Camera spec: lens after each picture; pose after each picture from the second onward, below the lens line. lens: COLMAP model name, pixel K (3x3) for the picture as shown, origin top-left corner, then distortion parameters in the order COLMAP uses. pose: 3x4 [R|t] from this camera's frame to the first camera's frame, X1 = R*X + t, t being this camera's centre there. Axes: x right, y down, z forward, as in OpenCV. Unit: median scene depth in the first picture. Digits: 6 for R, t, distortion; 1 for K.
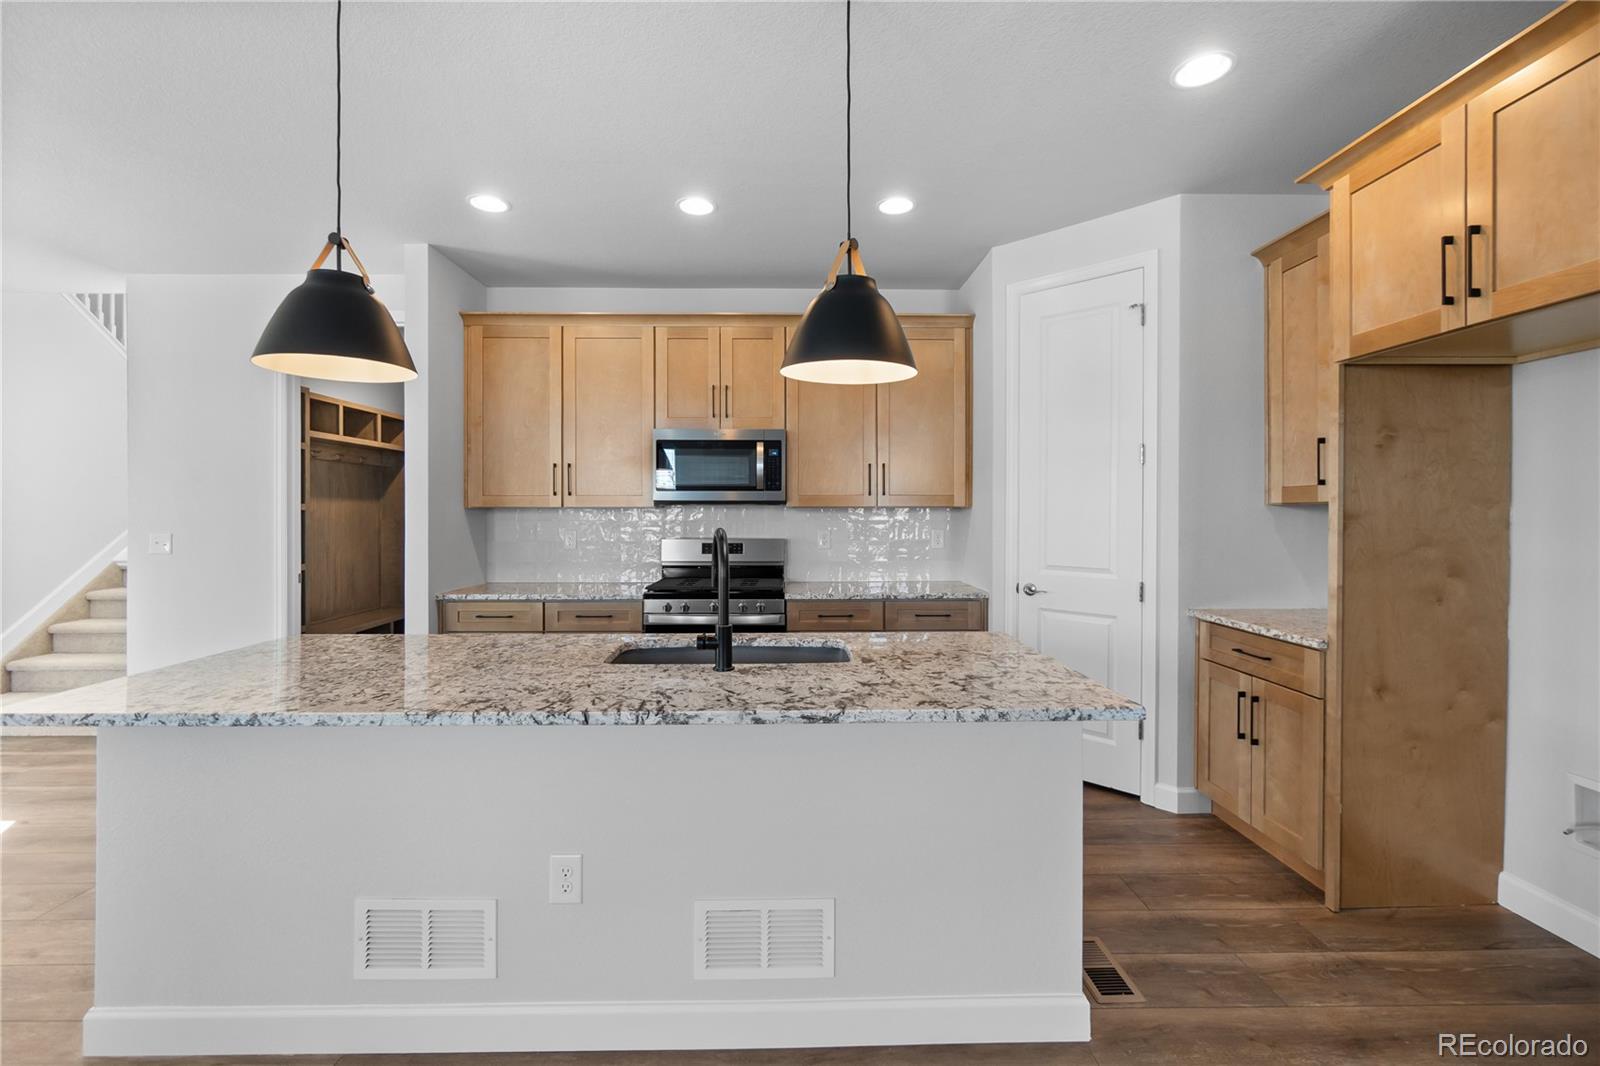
lens RADIAL K [[694.5, 0, 794.6], [0, 694.5, 512.5], [0, 0, 1]] dist [-0.004042, -0.000107]
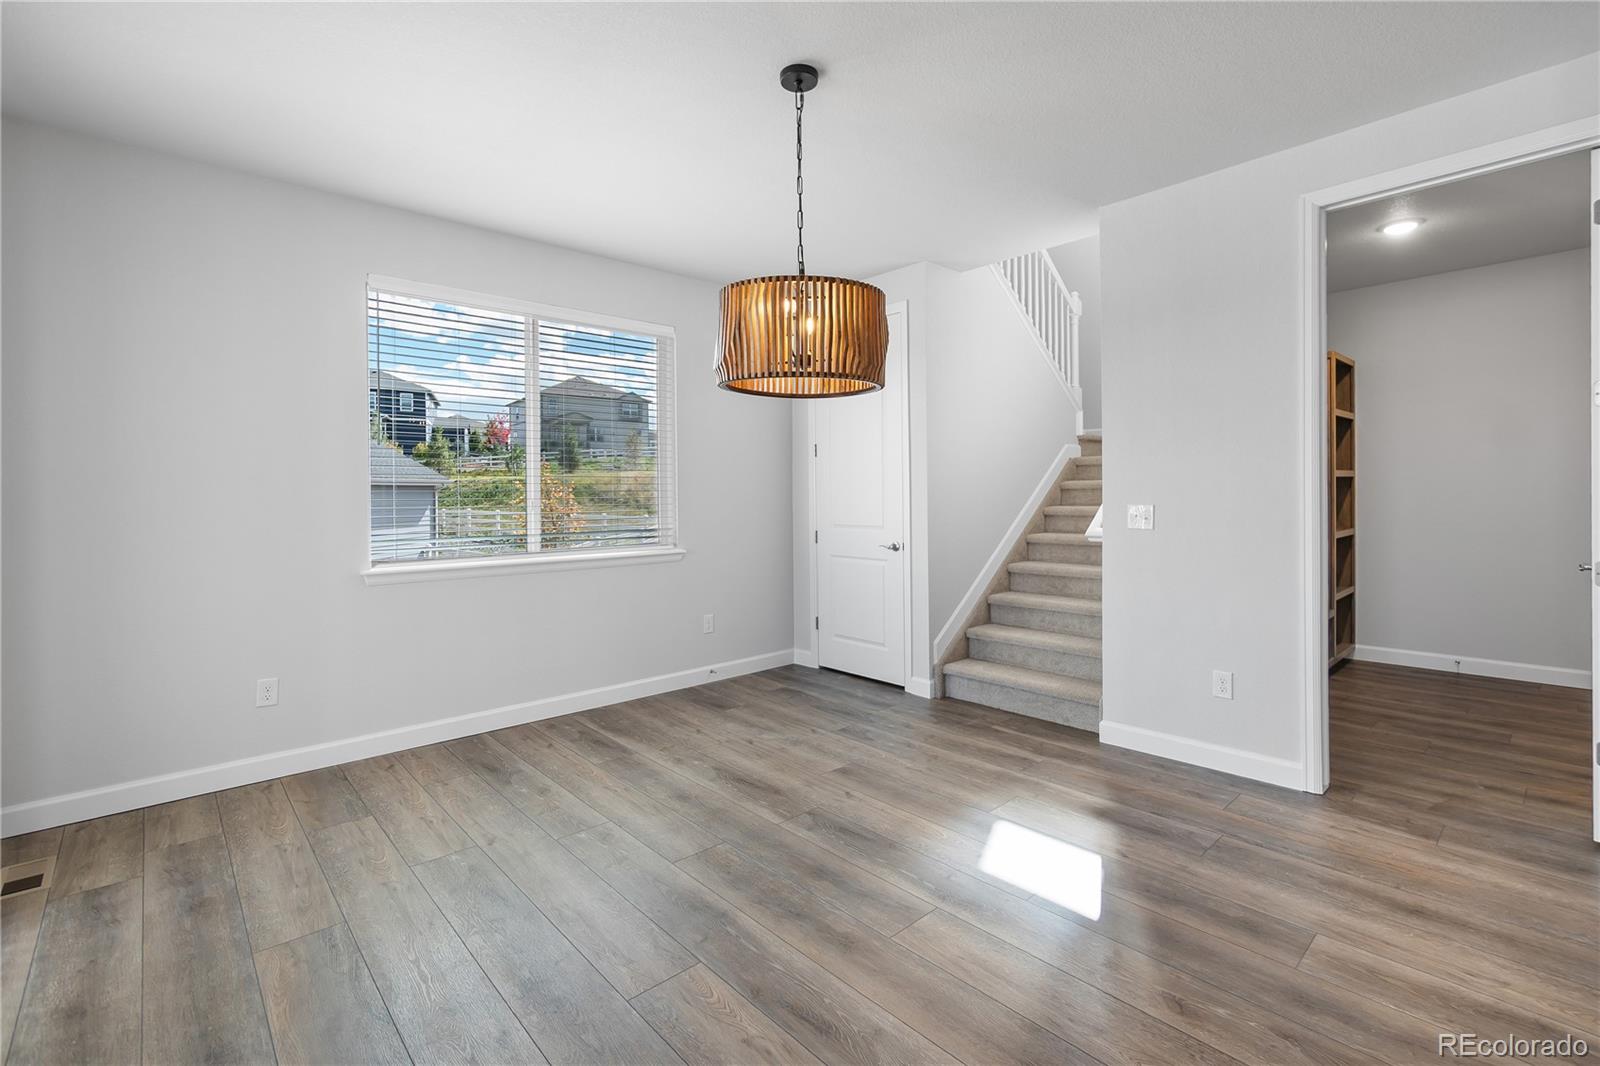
lens RADIAL K [[714.4, 0, 802.0], [0, 714.4, 514.6], [0, 0, 1]] dist [-0.004232, 0.000218]
pose [[0.661637, 0.016885, -0.749634, -0.591782], [0.011745, 0.999390, 0.032877, 0.008021], [0.749732, -0.030557, 0.661035, 0.130227]]
